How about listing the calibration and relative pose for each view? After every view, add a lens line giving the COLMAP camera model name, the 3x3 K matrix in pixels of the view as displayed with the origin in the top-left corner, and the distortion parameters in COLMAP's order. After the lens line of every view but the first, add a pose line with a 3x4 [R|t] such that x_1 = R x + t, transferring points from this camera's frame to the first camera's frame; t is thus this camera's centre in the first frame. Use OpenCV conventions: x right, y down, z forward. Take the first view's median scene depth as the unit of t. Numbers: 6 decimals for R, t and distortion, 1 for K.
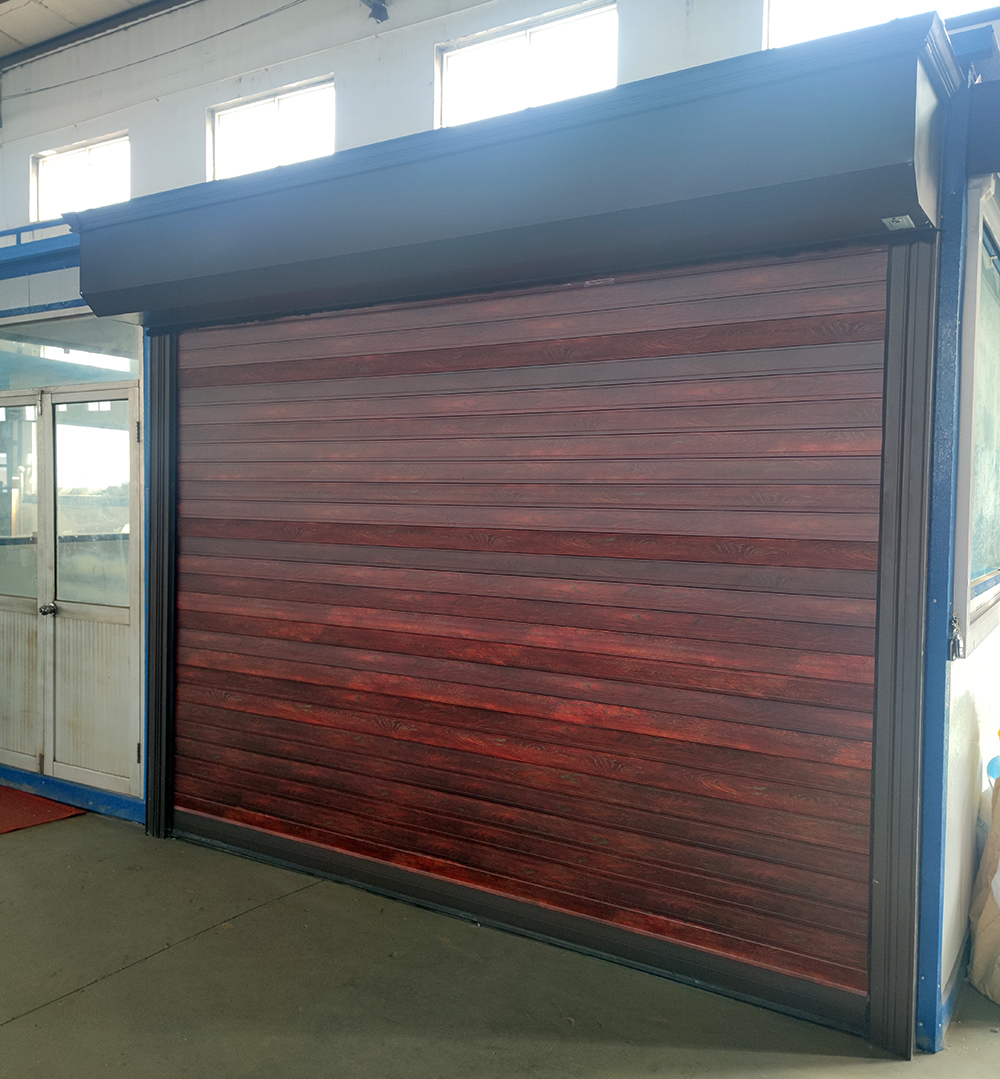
lens RADIAL K [[961.4, 0, 500.0], [0, 961.4, 539.5], [0, 0, 1]] dist [0.052095, -0.010648]
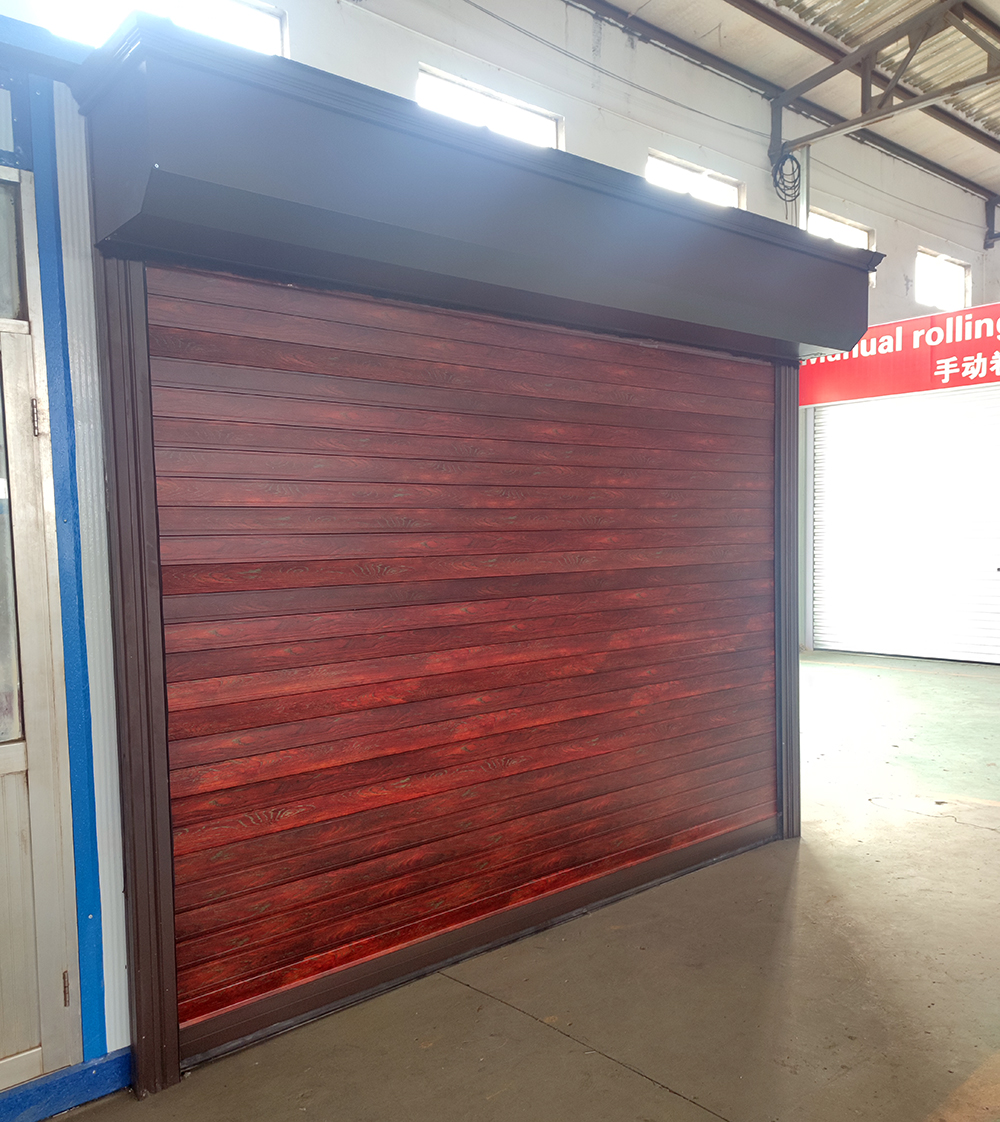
lens RADIAL K [[1069.0, 0, 565.2], [0, 1069.0, 601.2], [0, 0, 1]] dist [0.099777, -0.086868]
pose [[0.232900, -0.089395, 0.968383, -1.083853], [0.059255, 0.995220, 0.077622, -0.044369], [-0.970694, 0.039304, 0.237084, 0.669591]]
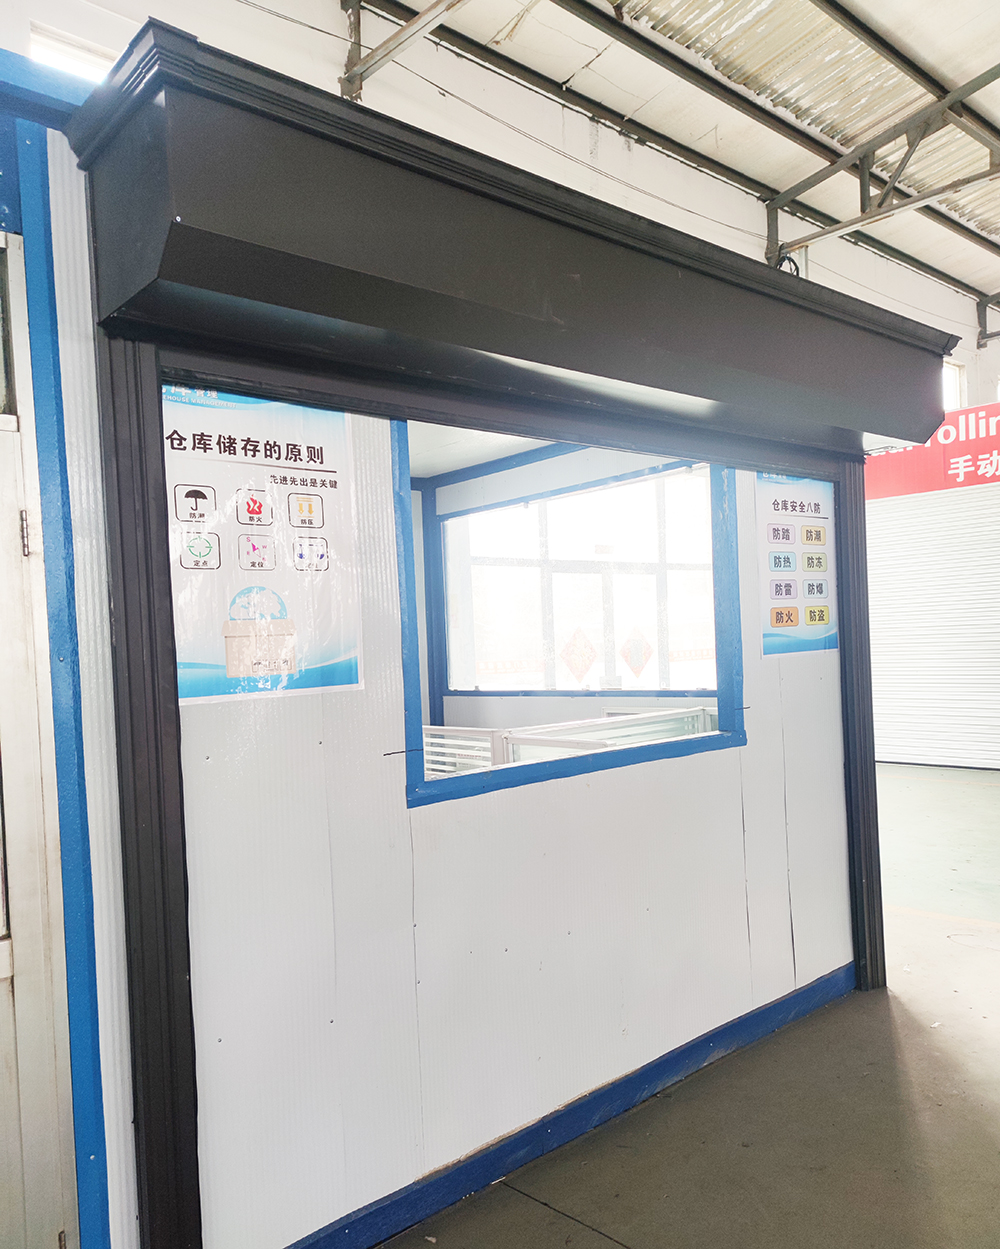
lens RADIAL K [[1044.4, 0, 548.2], [0, 1044.4, 654.8], [0, 0, 1]] dist [0.112921, -0.110919]
pose [[0.216687, -0.046308, 0.975142, -0.952883], [0.083728, 0.996075, 0.028697, -0.058361], [-0.972644, 0.075429, 0.219714, 0.785127]]
